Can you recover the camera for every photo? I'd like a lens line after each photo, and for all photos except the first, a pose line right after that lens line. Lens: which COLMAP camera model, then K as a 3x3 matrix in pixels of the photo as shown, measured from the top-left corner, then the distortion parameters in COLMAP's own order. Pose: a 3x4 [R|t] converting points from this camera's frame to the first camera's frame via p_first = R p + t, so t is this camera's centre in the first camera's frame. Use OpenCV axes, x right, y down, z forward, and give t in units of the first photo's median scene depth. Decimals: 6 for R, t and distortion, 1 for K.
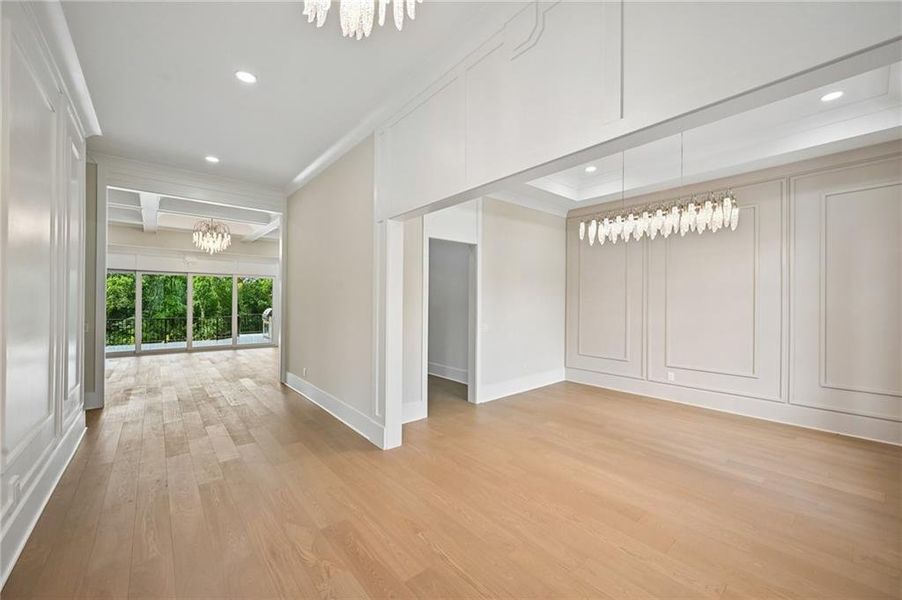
lens RADIAL K [[354.9, 0, 452.8], [0, 354.9, 298.8], [0, 0, 1]] dist [-0.001481, -0.000016]
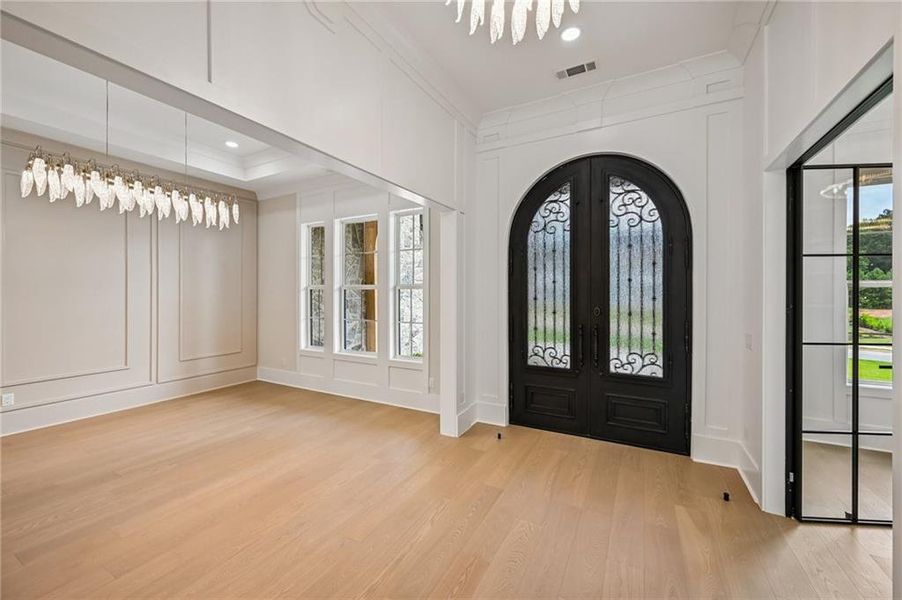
lens RADIAL K [[354.9, 0, 452.8], [0, 354.9, 298.8], [0, 0, 1]] dist [-0.001481, -0.000016]
pose [[-0.364227, -0.016733, 0.931160, -0.515185], [-0.006348, 0.999860, 0.015484, 0.006072], [-0.931289, -0.000272, -0.364282, 0.655652]]
